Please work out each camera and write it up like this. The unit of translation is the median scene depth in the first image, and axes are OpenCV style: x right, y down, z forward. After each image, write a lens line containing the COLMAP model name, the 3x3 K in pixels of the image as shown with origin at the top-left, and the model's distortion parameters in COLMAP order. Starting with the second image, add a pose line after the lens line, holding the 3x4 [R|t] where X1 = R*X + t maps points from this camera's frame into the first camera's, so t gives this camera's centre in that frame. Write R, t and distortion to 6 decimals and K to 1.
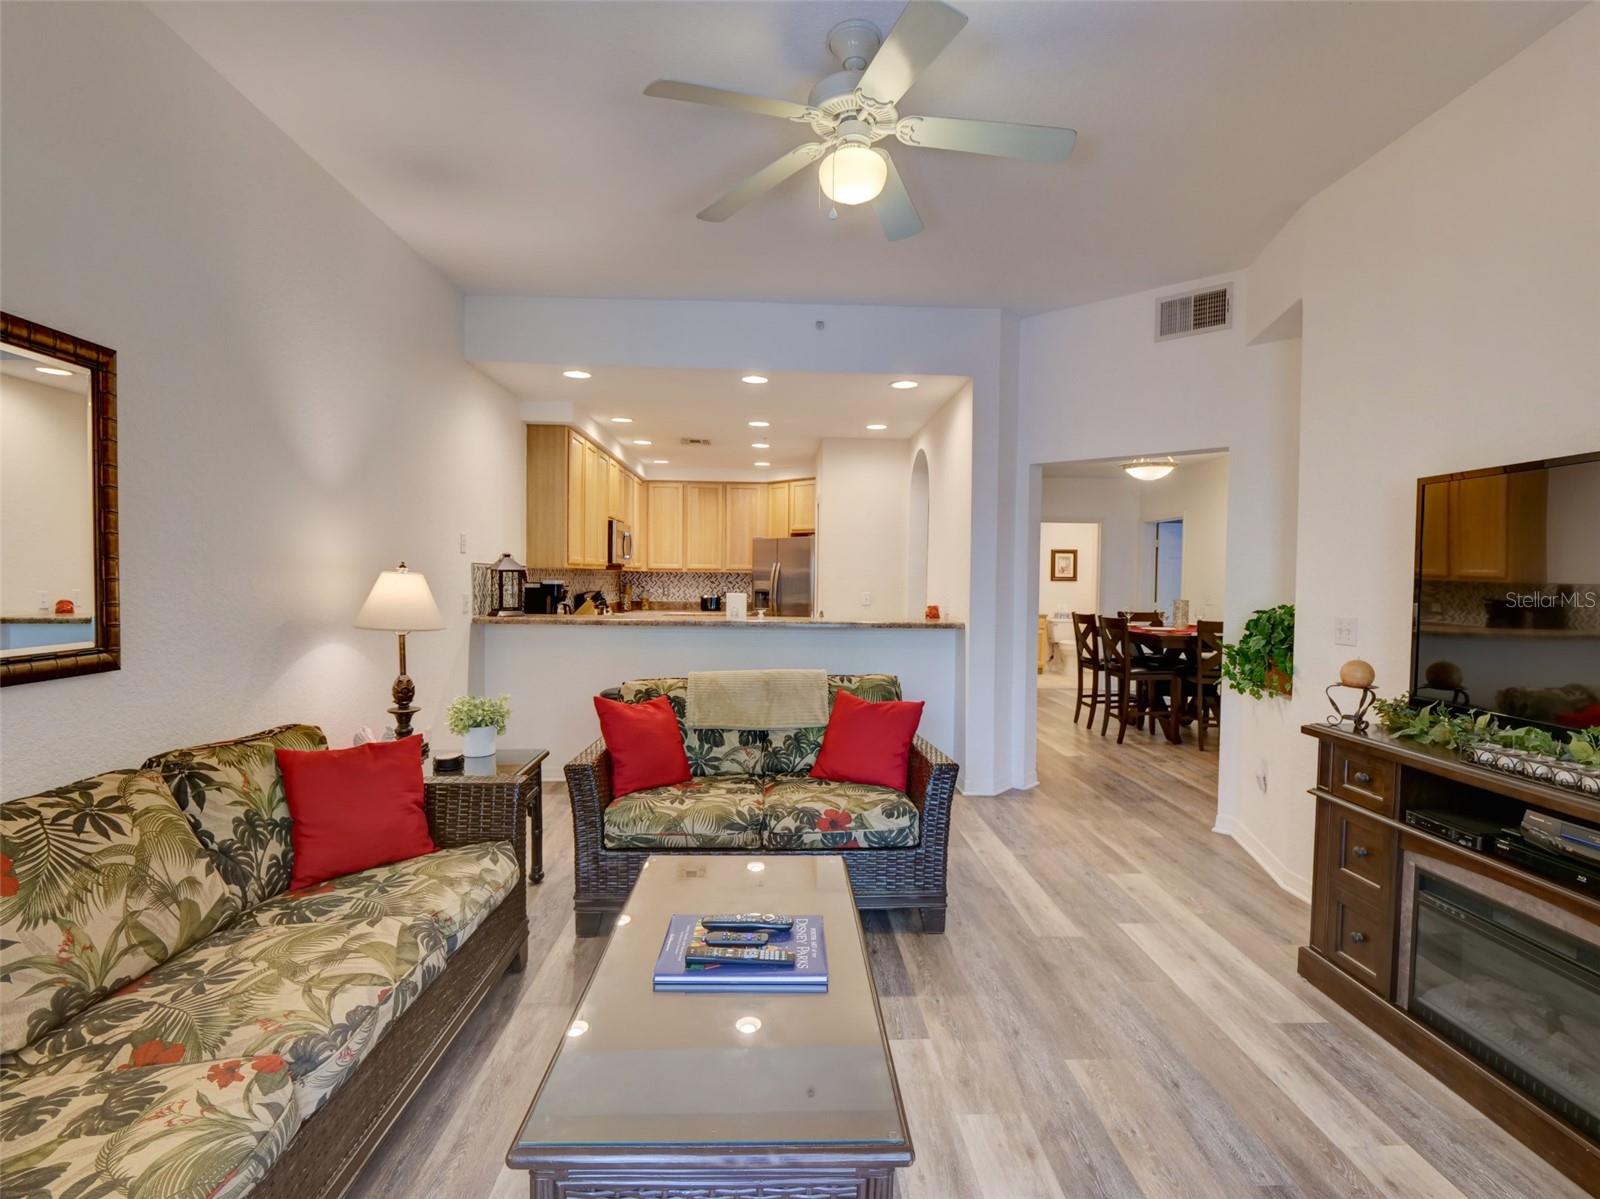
lens RADIAL K [[783.0, 0, 800.0], [0, 783.0, 599.5], [0, 0, 1]] dist [-0.012958, 0.000192]
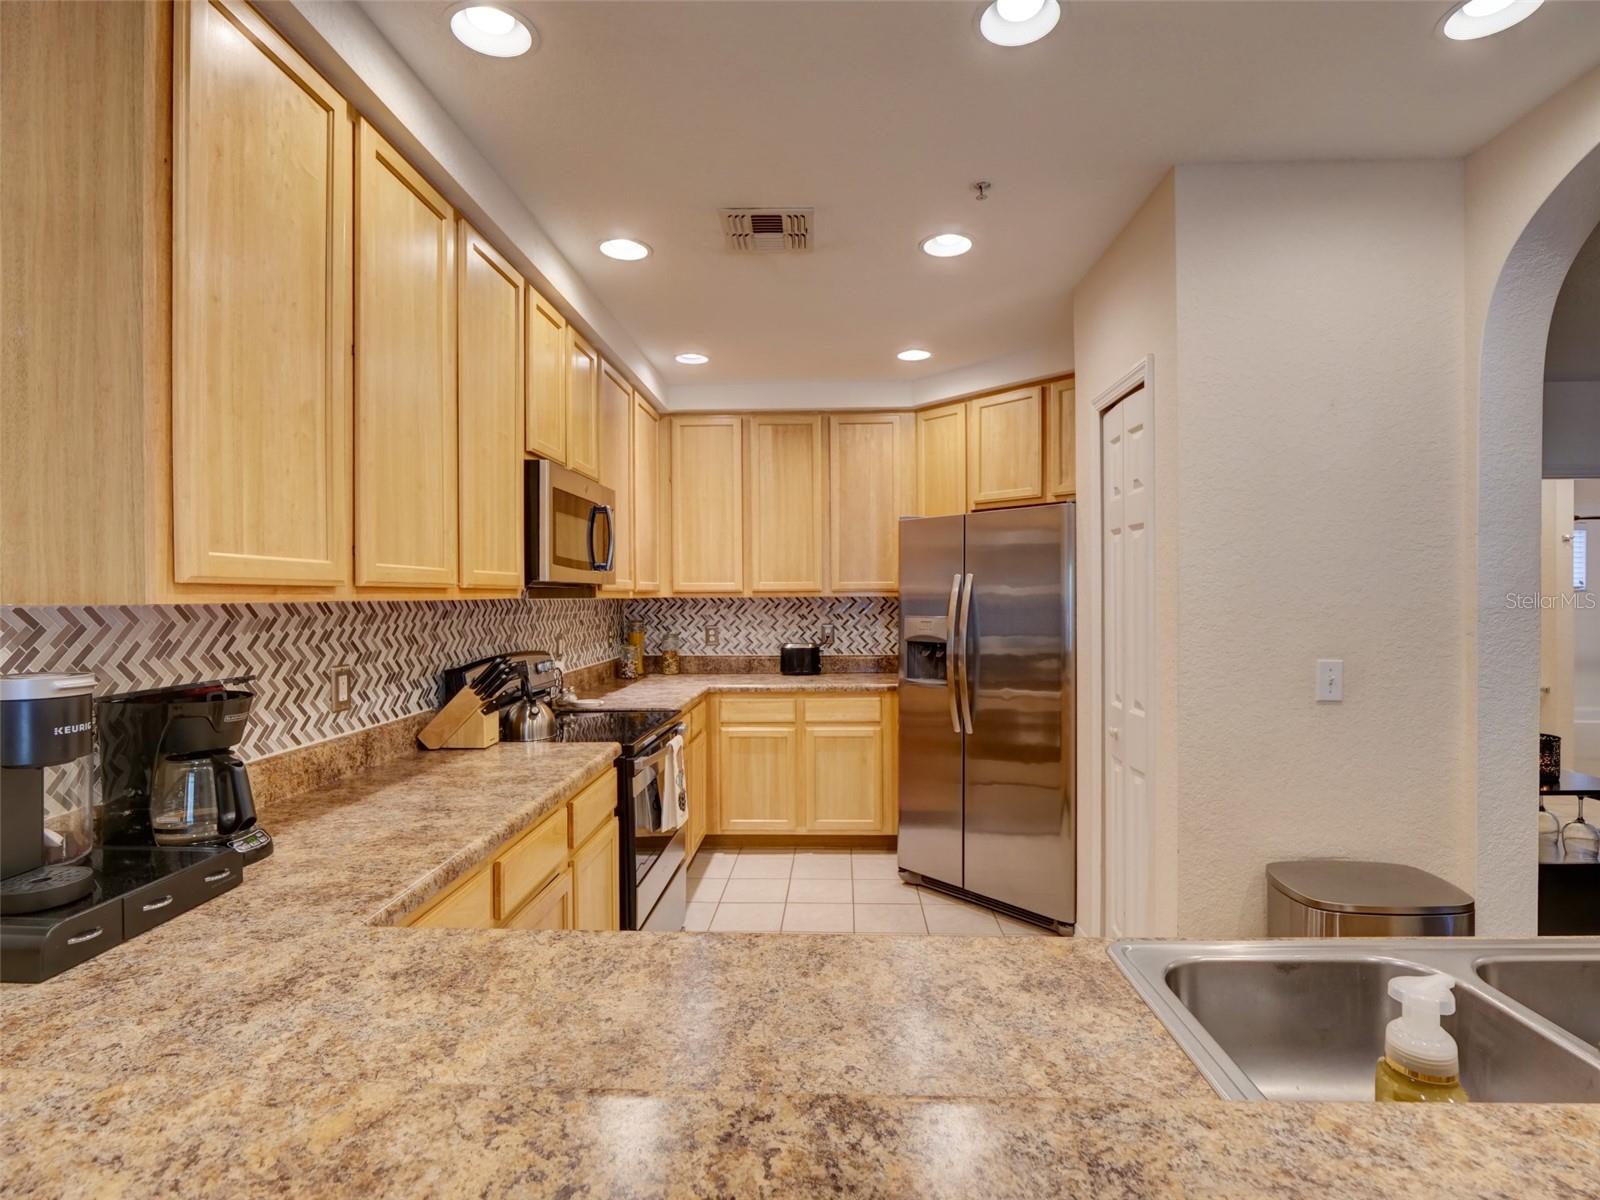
lens RADIAL K [[783.0, 0, 800.0], [0, 783.0, 600.0], [0, 0, 1]] dist [-0.012958, 0.000192]
pose [[0.996199, -0.017852, -0.085257, -0.072990], [0.016046, 0.999633, -0.021815, -0.022550], [0.085615, 0.020364, 0.996120, 0.516607]]
